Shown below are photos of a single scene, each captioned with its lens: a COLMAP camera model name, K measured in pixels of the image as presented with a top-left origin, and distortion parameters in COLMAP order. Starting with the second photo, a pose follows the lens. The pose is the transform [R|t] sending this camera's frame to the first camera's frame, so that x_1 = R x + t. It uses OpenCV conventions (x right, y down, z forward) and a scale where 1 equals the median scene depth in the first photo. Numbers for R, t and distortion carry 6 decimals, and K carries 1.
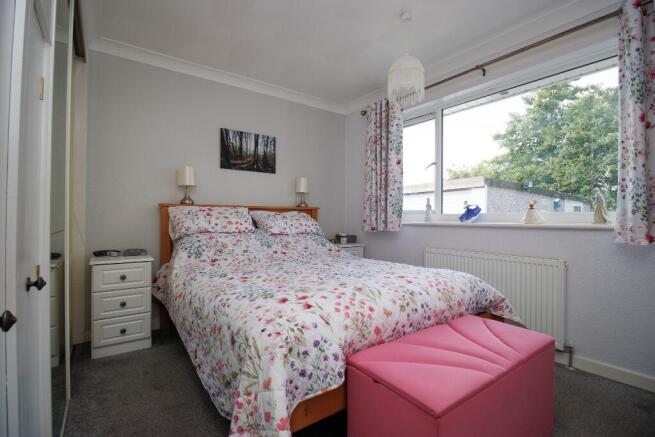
lens RADIAL K [[309.0, 0, 331.1], [0, 309.0, 215.9], [0, 0, 1]] dist [-0.000117, 0.000369]
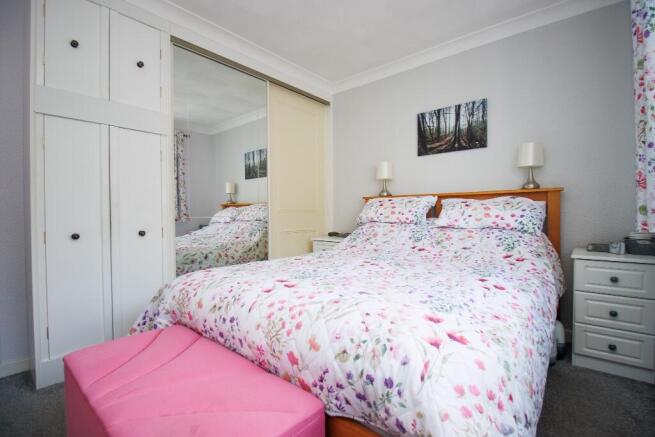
lens RADIAL K [[309.0, 0, 331.1], [0, 309.0, 215.9], [0, 0, 1]] dist [-0.000117, 0.000369]
pose [[0.232347, -0.007051, -0.972607, 0.480909], [0.004051, 0.999972, -0.006281, 0.032019], [0.972625, -0.002481, 0.232369, 0.496546]]
